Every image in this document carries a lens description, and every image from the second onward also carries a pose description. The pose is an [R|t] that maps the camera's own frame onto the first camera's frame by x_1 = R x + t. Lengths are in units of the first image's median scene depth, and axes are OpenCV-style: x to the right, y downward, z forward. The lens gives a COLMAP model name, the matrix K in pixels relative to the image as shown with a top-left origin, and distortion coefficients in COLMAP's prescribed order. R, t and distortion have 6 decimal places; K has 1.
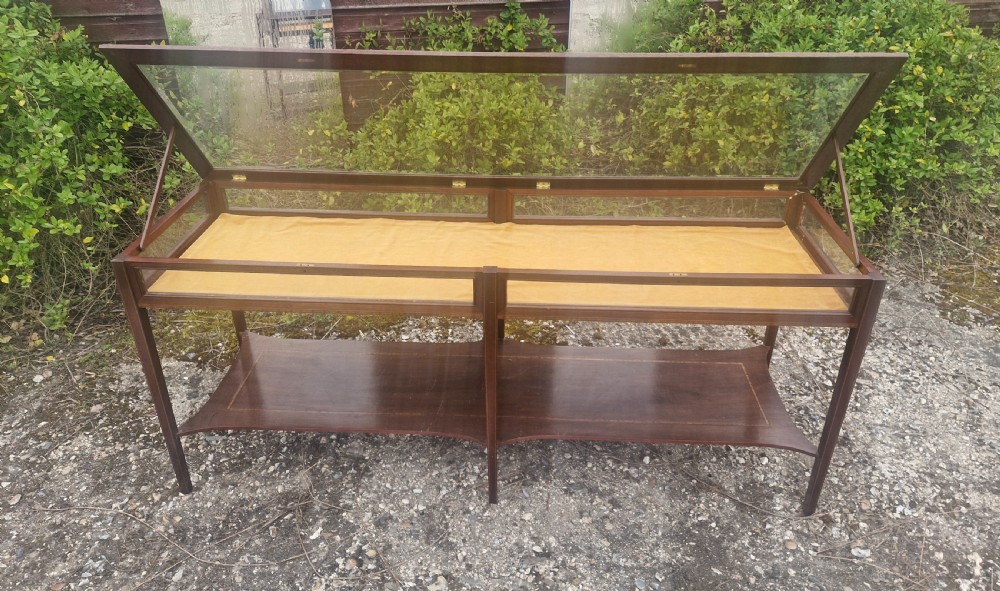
lens RADIAL K [[694.3, 0, 502.4], [0, 694.3, 274.7], [0, 0, 1]] dist [0.099538, -0.129699]
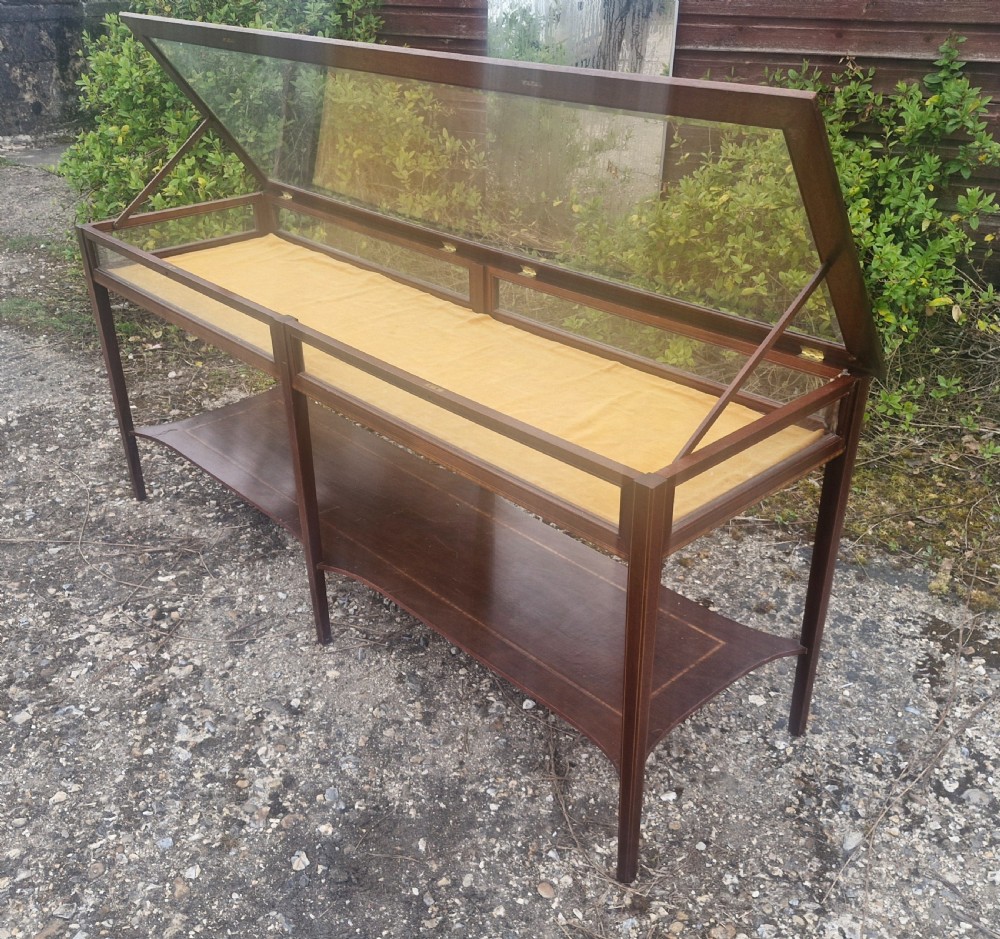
lens RADIAL K [[988.5, 0, 481.6], [0, 988.5, 495.1], [0, 0, 1]] dist [0.120326, -0.170834]
pose [[0.709655, 0.341378, -0.616320, 0.710974], [-0.333591, 0.933310, 0.132849, -0.035710], [0.620570, 0.111322, 0.776209, 0.216881]]
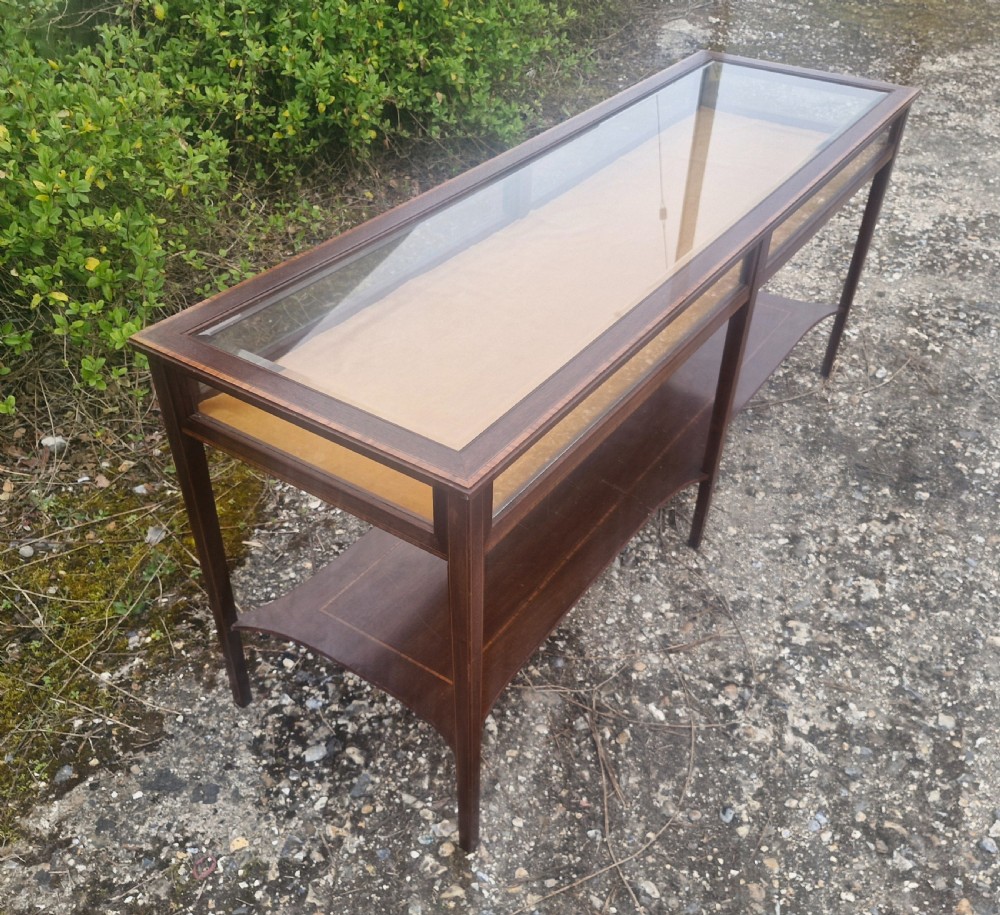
lens RADIAL K [[932.3, 0, 514.5], [0, 932.3, 474.6], [0, 0, 1]] dist [0.114117, -0.173384]
pose [[0.512517, -0.523829, 0.680390, -0.764052], [0.400604, 0.846718, 0.350121, -0.189561], [-0.759502, 0.093124, 0.643805, 0.445615]]
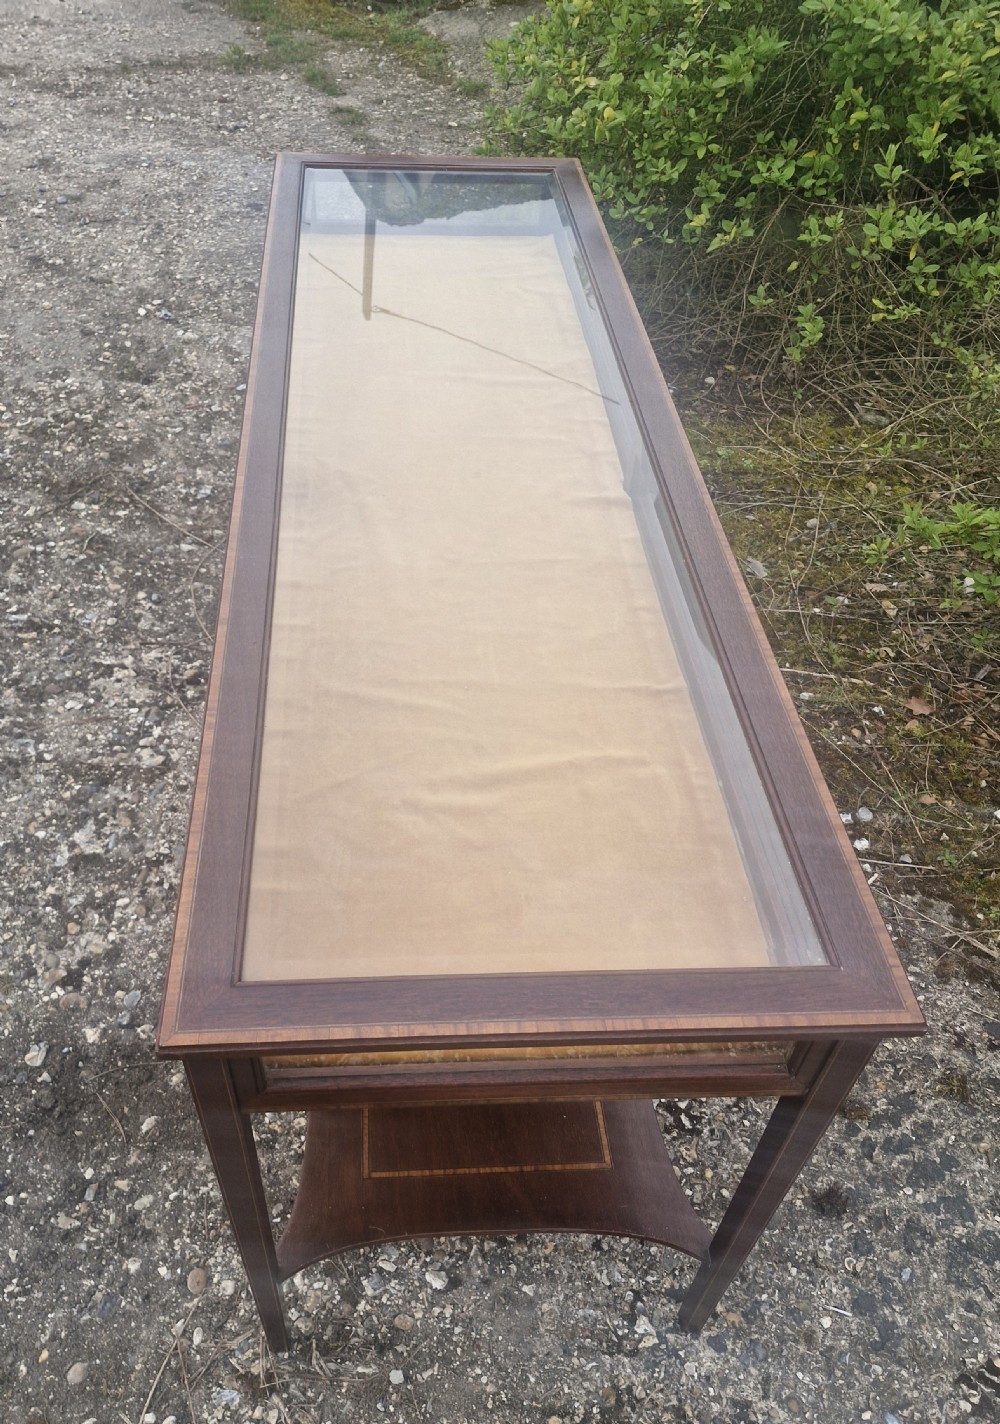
lens RADIAL K [[1072.6, 0, 438.4], [0, 1072.6, 771.2], [0, 0, 1]] dist [0.081489, -0.101355]
pose [[0.101548, 0.729590, -0.676304, 0.602709], [-0.514589, 0.620328, 0.591938, -0.317535], [0.851402, 0.287909, 0.438432, 0.642019]]
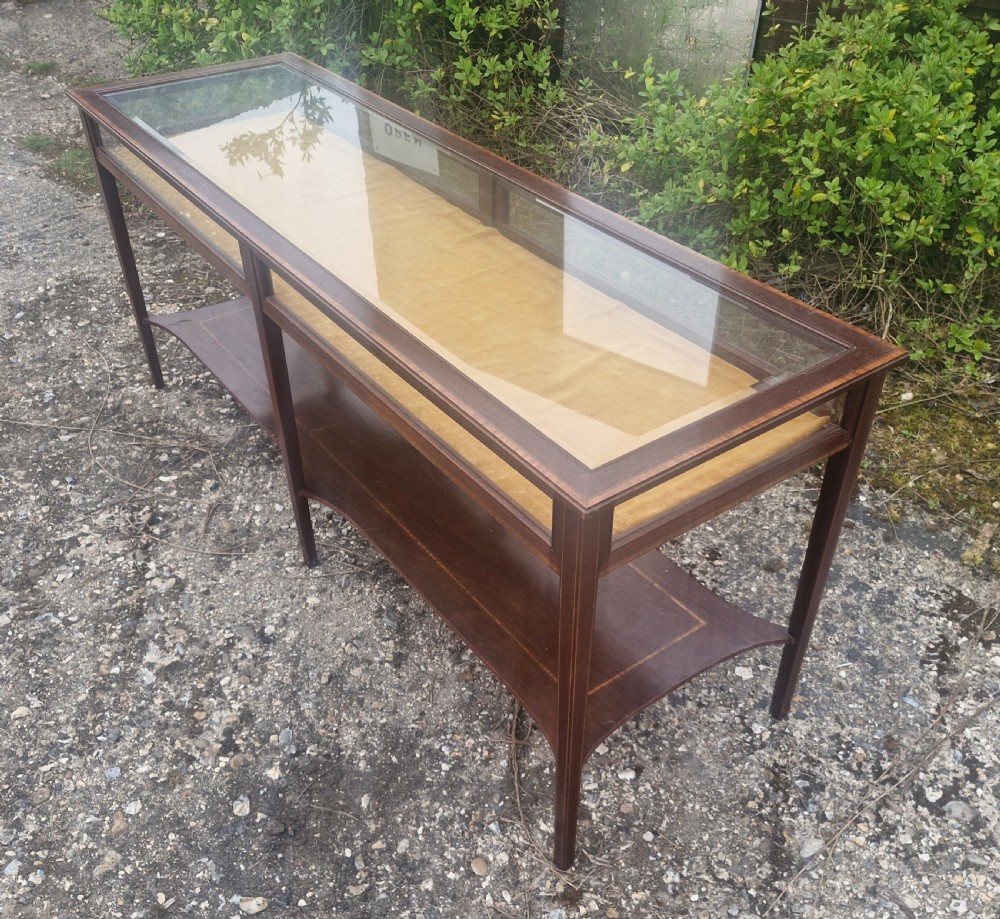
lens RADIAL K [[944.2, 0, 491.6], [0, 944.2, 499.7], [0, 0, 1]] dist [0.117873, -0.171003]
pose [[0.622170, 0.493580, -0.607687, 0.679509], [-0.380020, 0.869042, 0.316782, -0.138331], [0.684463, 0.033841, 0.728262, 0.358099]]
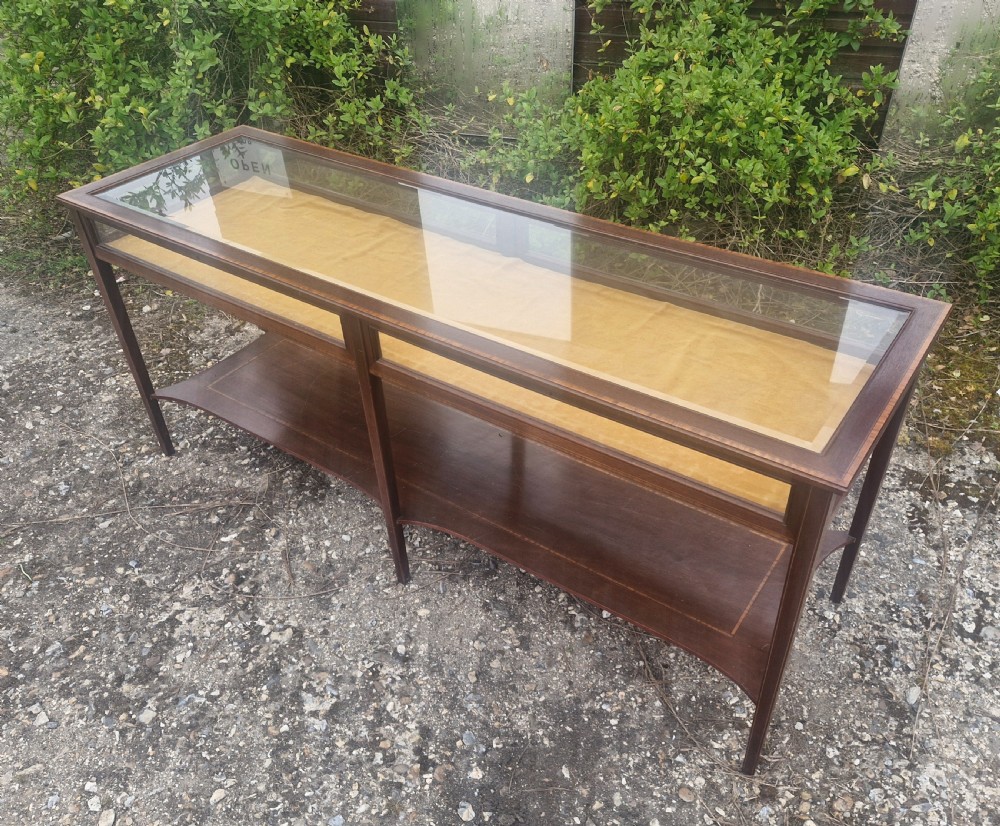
lens RADIAL K [[827.3, 0, 503.5], [0, 827.3, 451.2], [0, 0, 1]] dist [0.106786, -0.147362]
pose [[0.843876, 0.322264, -0.428975, 0.452516], [-0.232520, 0.940202, 0.248907, -0.101059], [0.483537, -0.110301, 0.868346, 0.188994]]
